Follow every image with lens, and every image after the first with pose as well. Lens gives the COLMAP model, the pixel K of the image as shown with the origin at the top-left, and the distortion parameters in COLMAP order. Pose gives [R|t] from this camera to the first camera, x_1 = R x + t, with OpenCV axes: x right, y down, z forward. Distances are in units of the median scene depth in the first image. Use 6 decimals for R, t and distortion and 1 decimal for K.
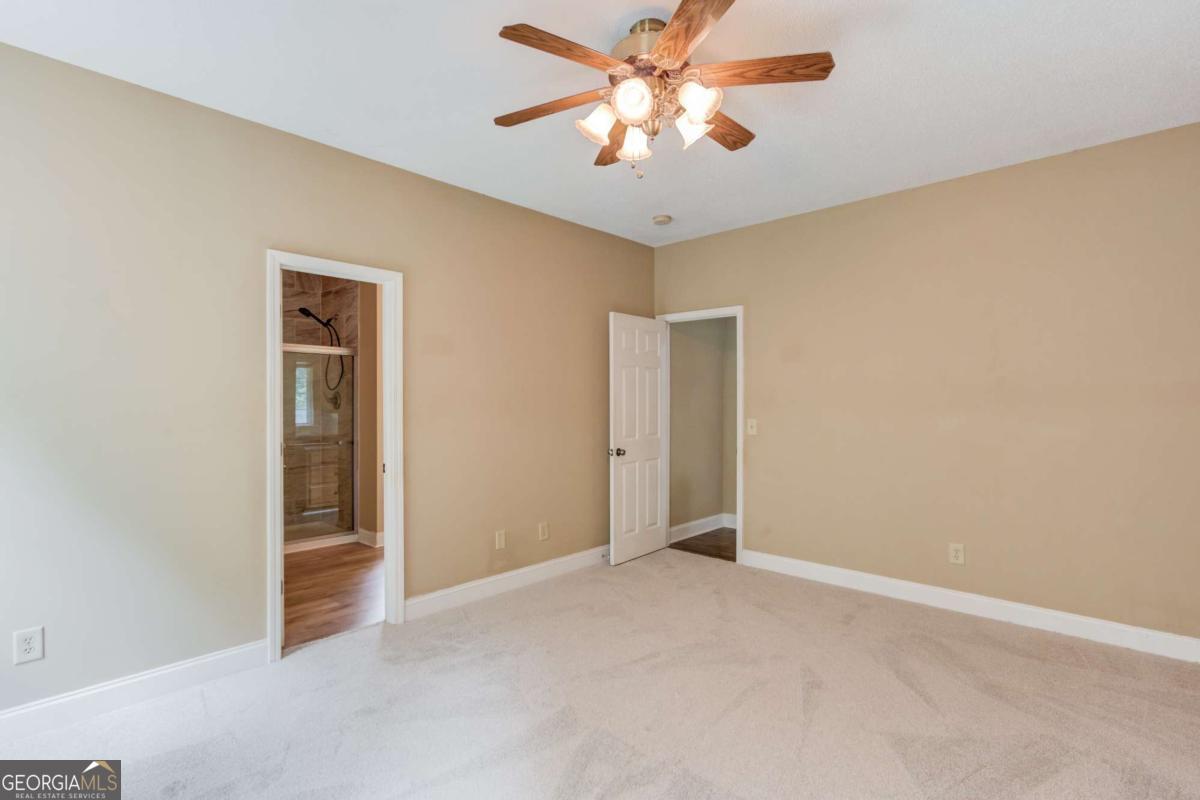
lens RADIAL K [[572.2, 0, 600.0], [0, 572.2, 400.0], [0, 0, 1]] dist [-0.002383, -0.000594]
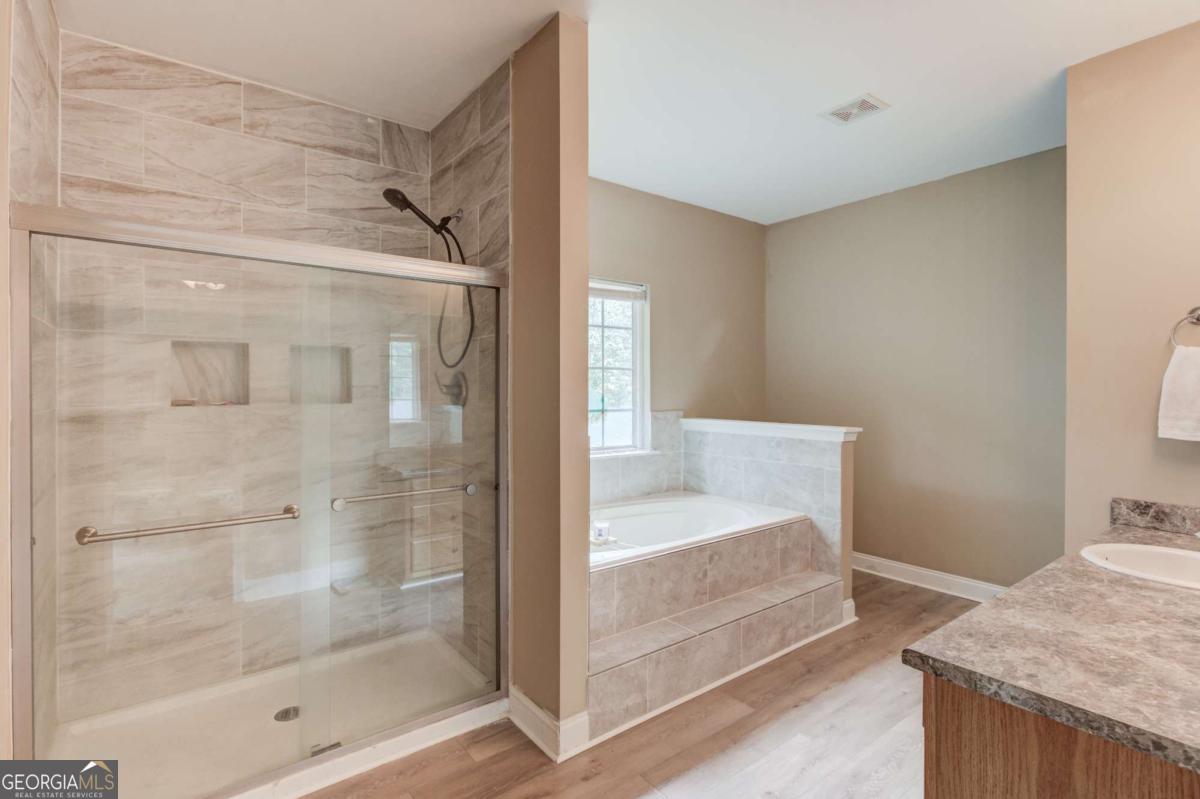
lens RADIAL K [[572.2, 0, 600.0], [0, 572.2, 399.5], [0, 0, 1]] dist [-0.002383, -0.000594]
pose [[0.986152, 0.010764, -0.165492, -0.268605], [-0.007155, 0.999724, 0.022385, -0.002265], [0.165687, -0.020891, 0.985957, 0.553285]]
